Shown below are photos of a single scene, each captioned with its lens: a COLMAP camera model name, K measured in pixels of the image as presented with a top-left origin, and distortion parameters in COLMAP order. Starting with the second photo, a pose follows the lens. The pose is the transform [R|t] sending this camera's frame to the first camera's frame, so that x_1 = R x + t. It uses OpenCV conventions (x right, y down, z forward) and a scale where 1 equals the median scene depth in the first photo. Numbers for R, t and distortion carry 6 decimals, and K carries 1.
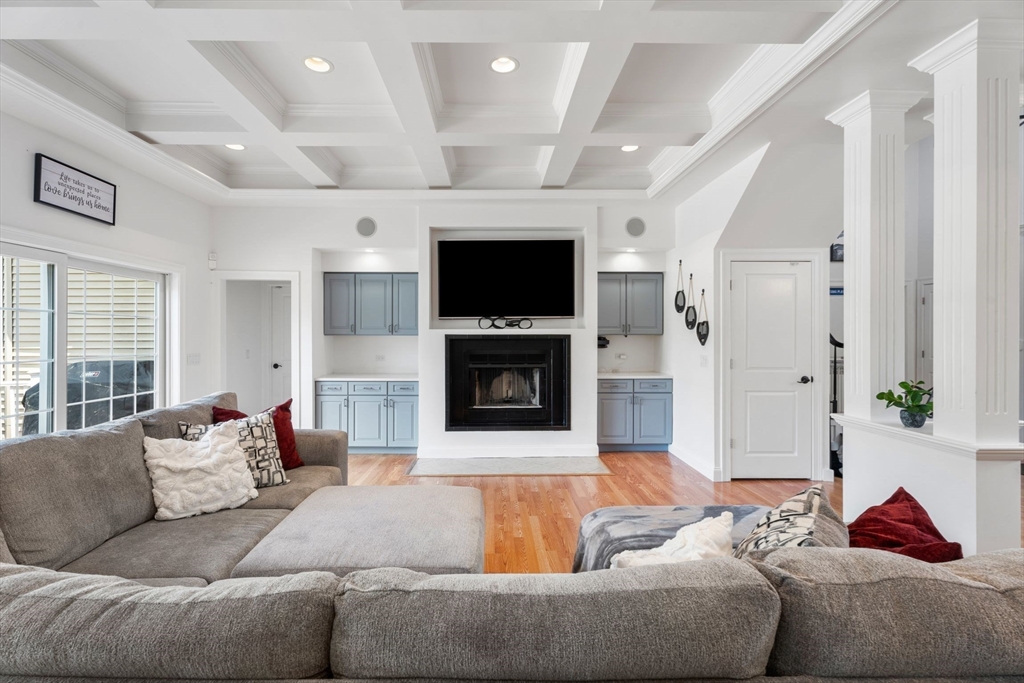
lens RADIAL K [[451.2, 0, 512.0], [0, 451.2, 341.5], [0, 0, 1]] dist [0.001802, 0.000005]
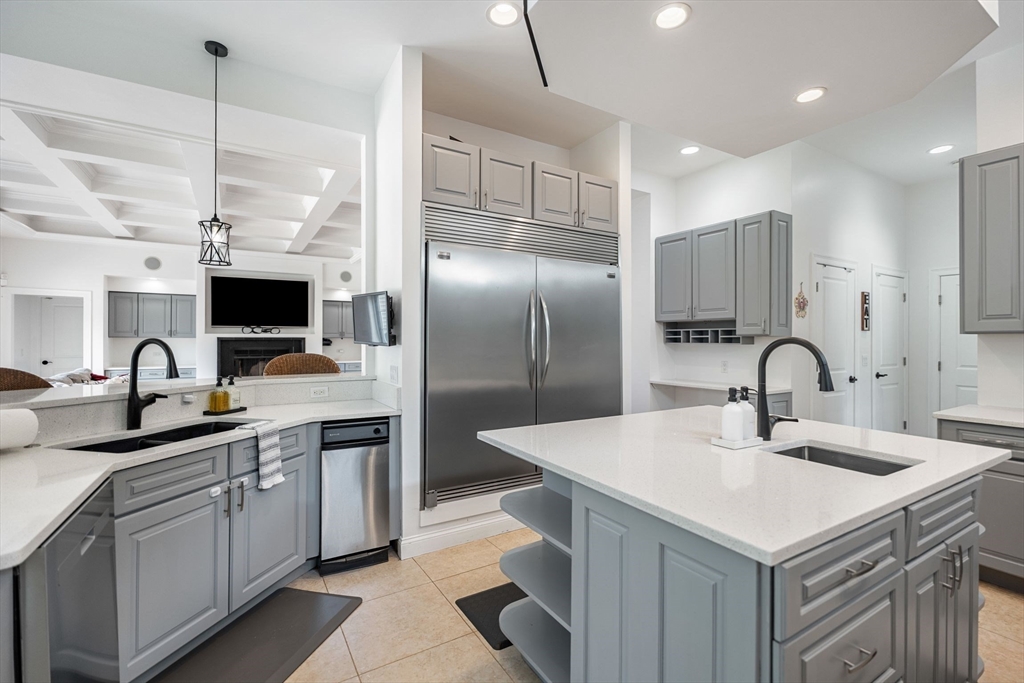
lens RADIAL K [[451.2, 0, 512.0], [0, 451.2, 341.5], [0, 0, 1]] dist [0.001802, 0.000005]
pose [[0.866990, -0.000413, 0.498325, -0.041696], [0.006707, 0.999919, -0.010840, 0.022802], [-0.498280, 0.012740, 0.866923, -0.837682]]
